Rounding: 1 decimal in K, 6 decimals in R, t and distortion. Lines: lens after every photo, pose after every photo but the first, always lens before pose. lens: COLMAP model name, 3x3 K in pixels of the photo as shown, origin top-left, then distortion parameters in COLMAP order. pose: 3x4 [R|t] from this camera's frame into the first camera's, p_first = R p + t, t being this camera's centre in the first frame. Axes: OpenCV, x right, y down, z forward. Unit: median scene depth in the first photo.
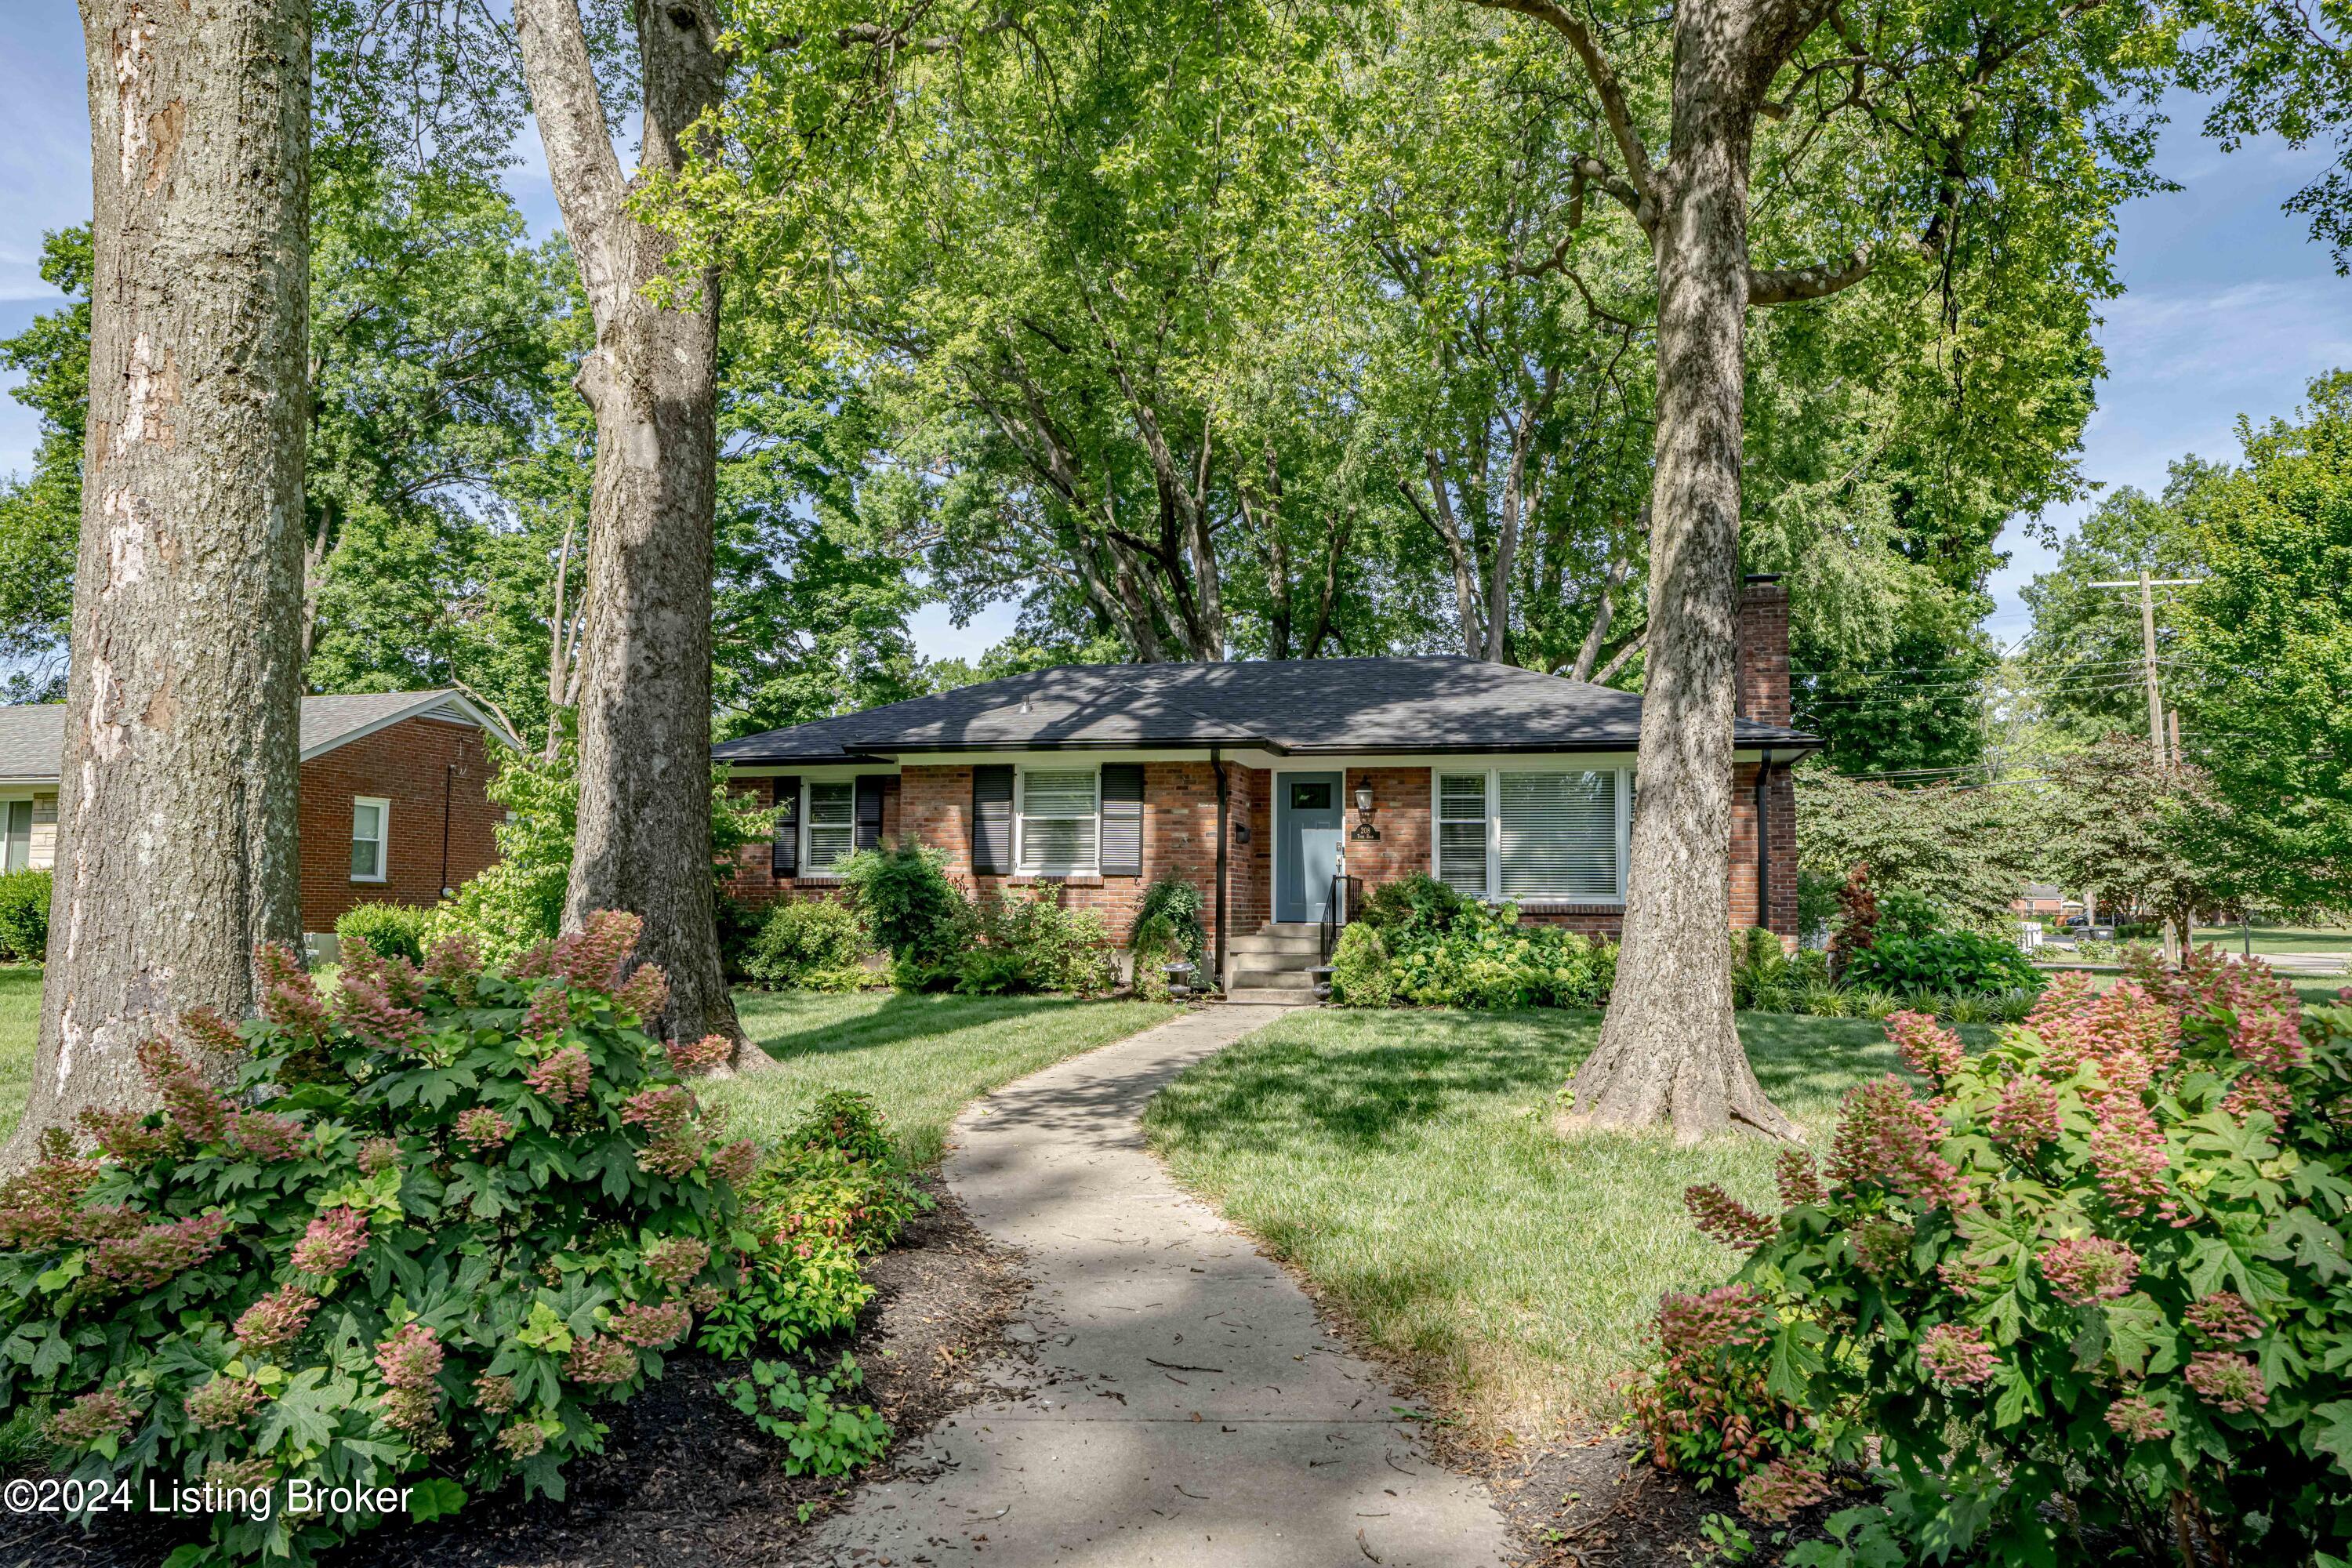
lens RADIAL K [[1630.5, 0, 1176.0], [0, 1630.5, 784.0], [0, 0, 1]] dist [-0.032802, 0.001424]
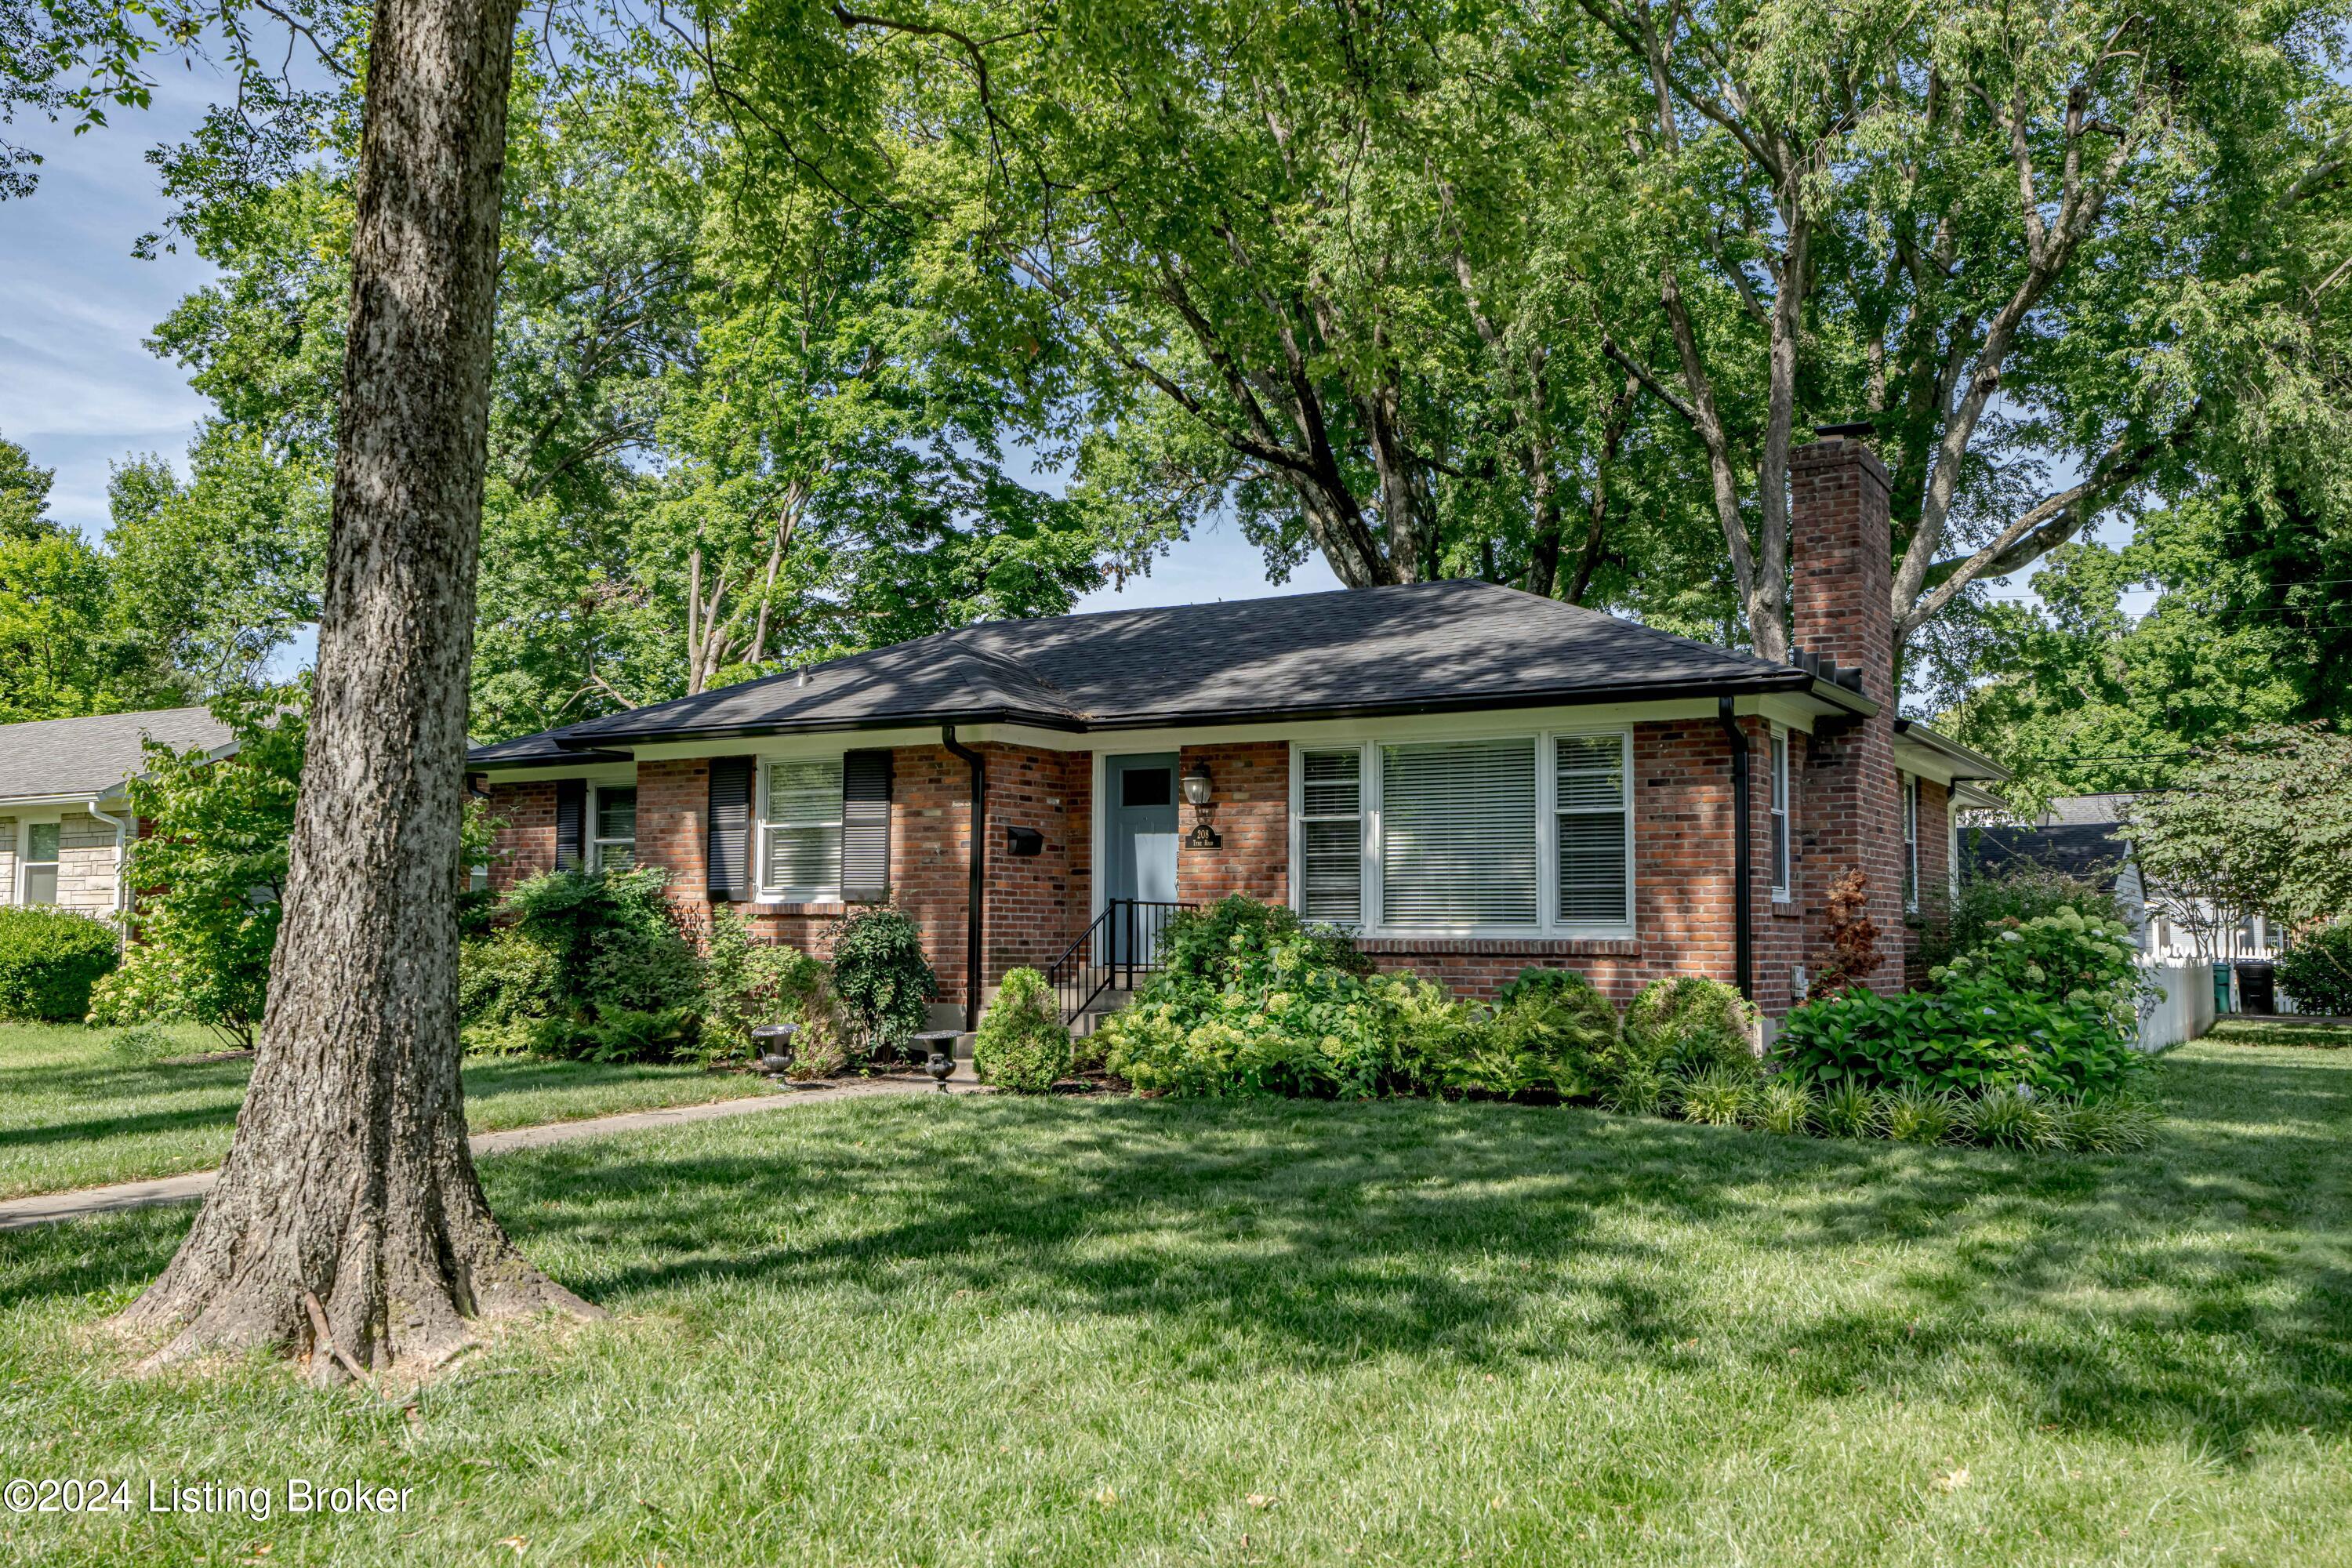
lens RADIAL K [[2016.3, 0, 1176.0], [0, 2016.3, 784.0], [0, 0, 1]] dist [0.012169, 0.004295]
pose [[0.953277, -0.026659, -0.300918, 0.369189], [0.026881, 0.999633, -0.003406, 0.009642], [0.300899, -0.004842, 0.953644, 0.168872]]
